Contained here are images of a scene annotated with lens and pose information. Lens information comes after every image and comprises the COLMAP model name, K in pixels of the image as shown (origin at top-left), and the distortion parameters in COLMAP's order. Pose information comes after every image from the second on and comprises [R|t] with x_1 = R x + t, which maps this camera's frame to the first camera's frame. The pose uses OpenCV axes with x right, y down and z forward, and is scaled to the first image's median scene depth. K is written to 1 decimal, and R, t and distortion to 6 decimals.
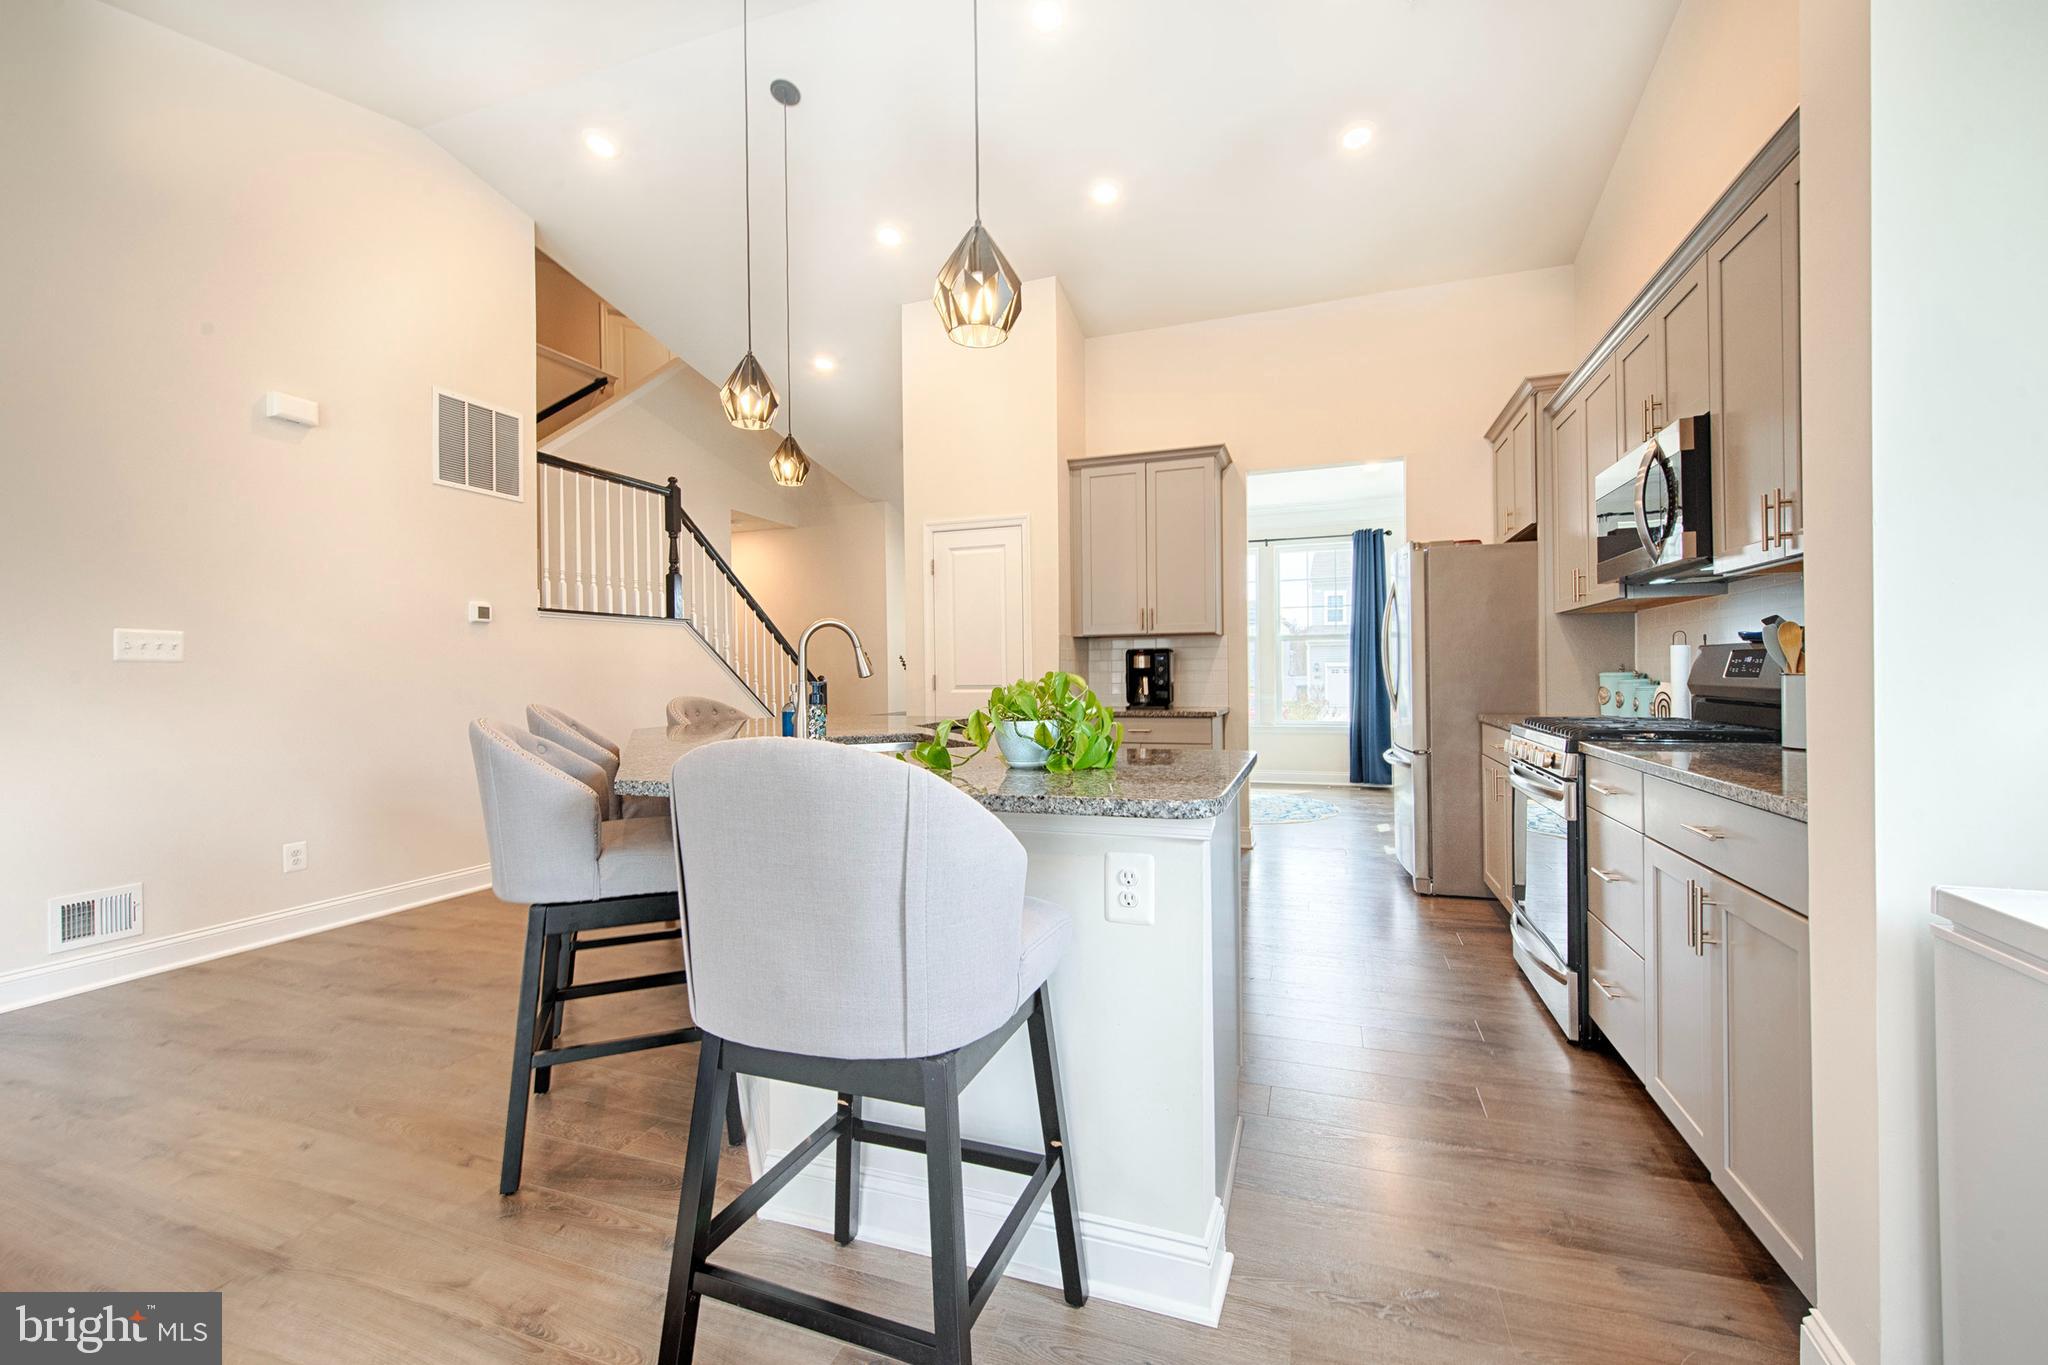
lens RADIAL K [[821.7, 0, 1028.7], [0, 821.7, 677.7], [0, 0, 1]] dist [0.001738, 0.000217]
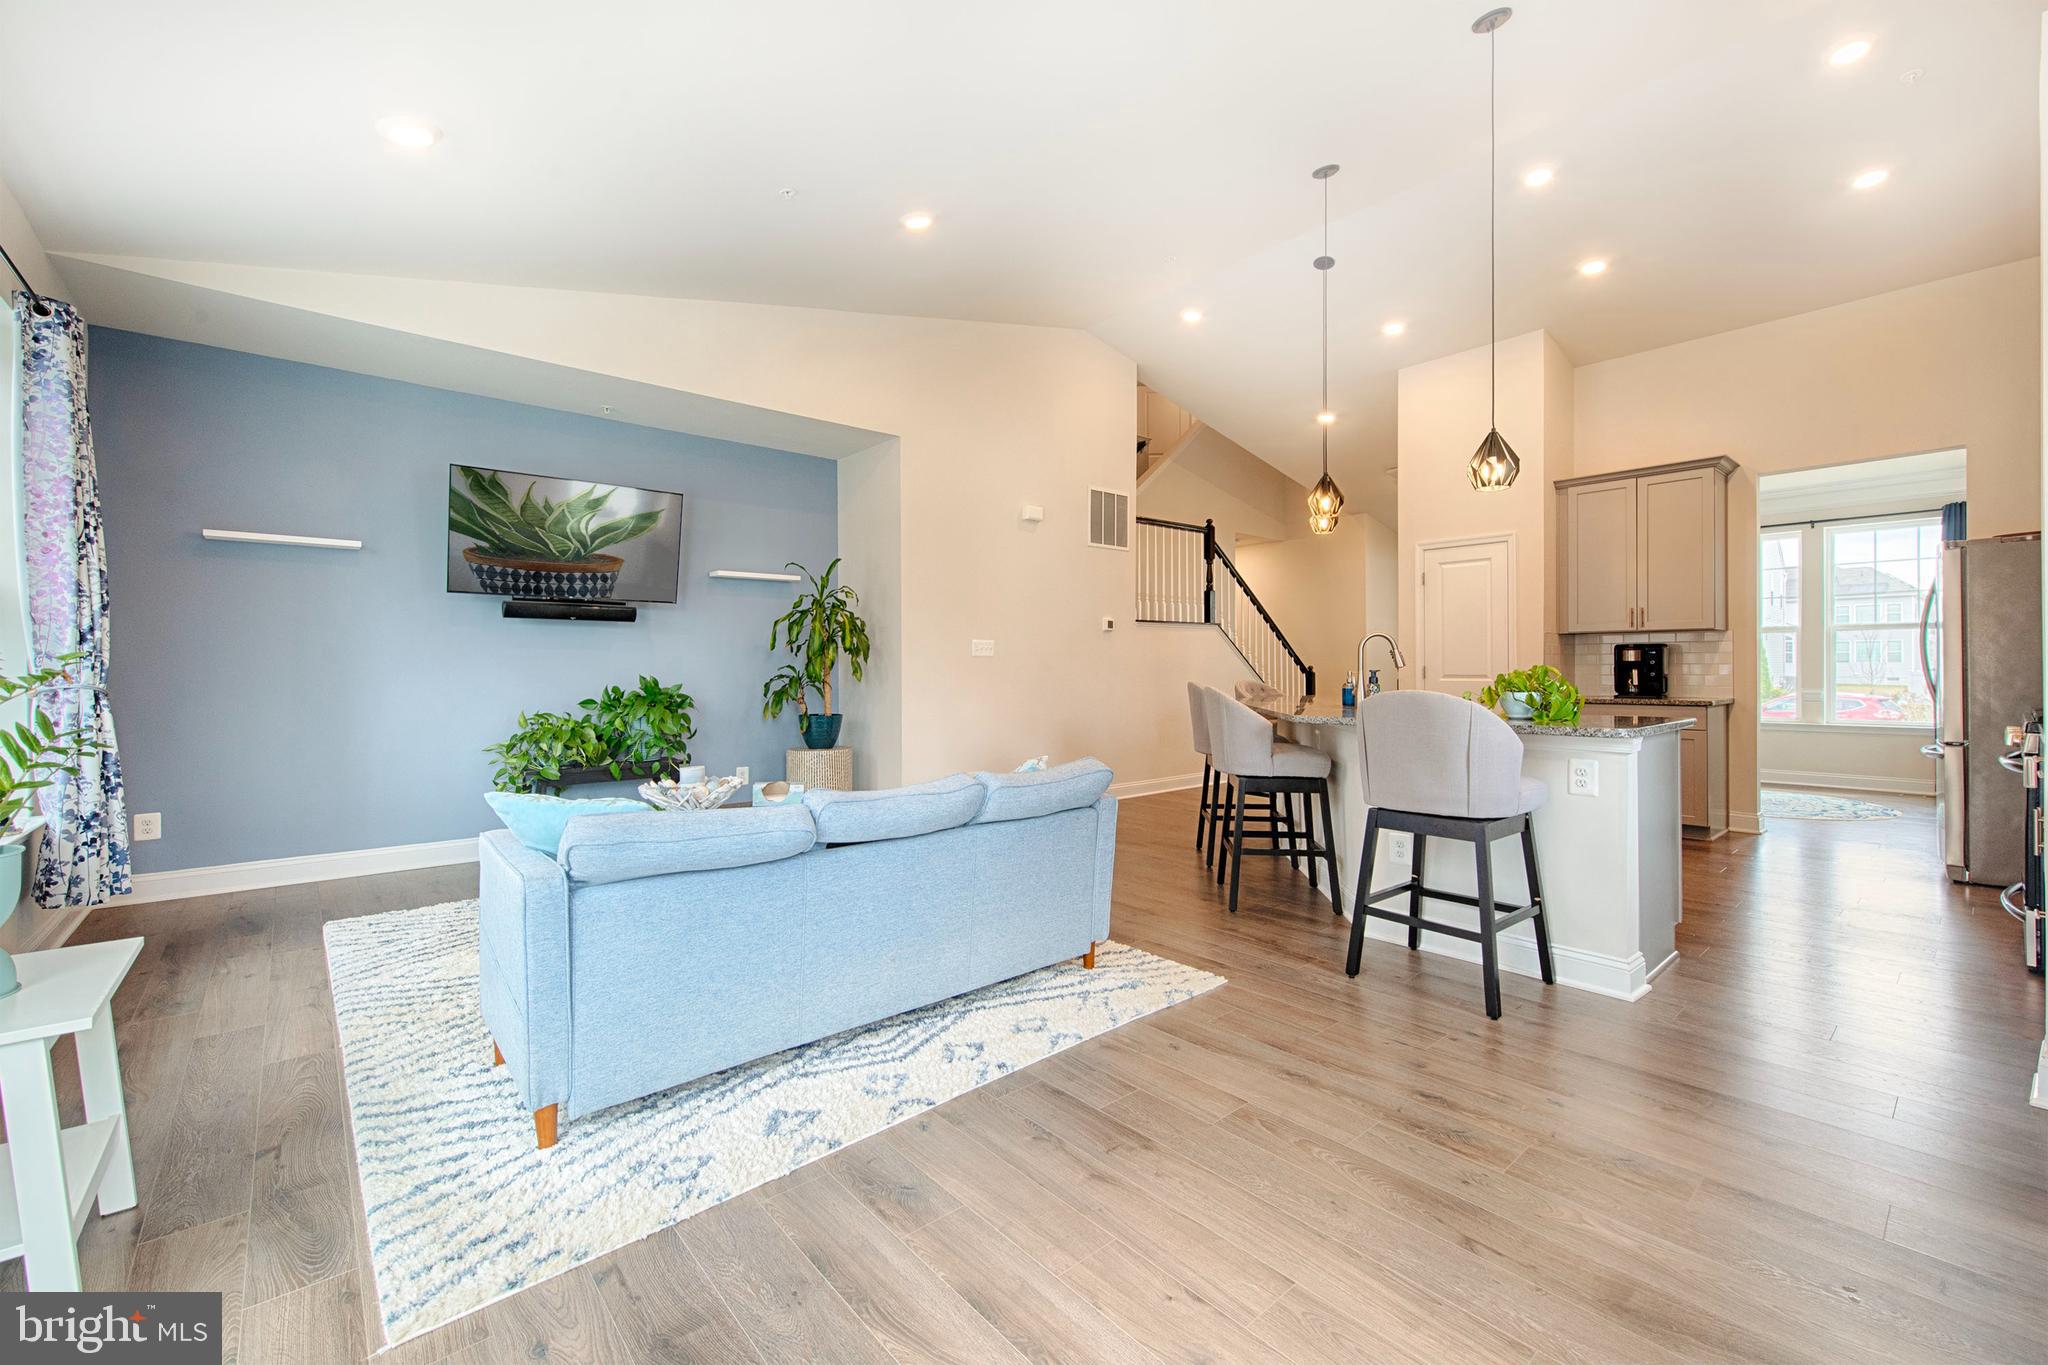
lens RADIAL K [[845.6, 0, 1026.1], [0, 845.6, 668.1], [0, 0, 1]] dist [0.009417, -0.000128]
pose [[0.871148, 0.007025, -0.490971, -0.012346], [-0.006983, 0.999974, 0.001917, 0.001059], [0.490971, 0.001759, 0.871174, -0.430489]]
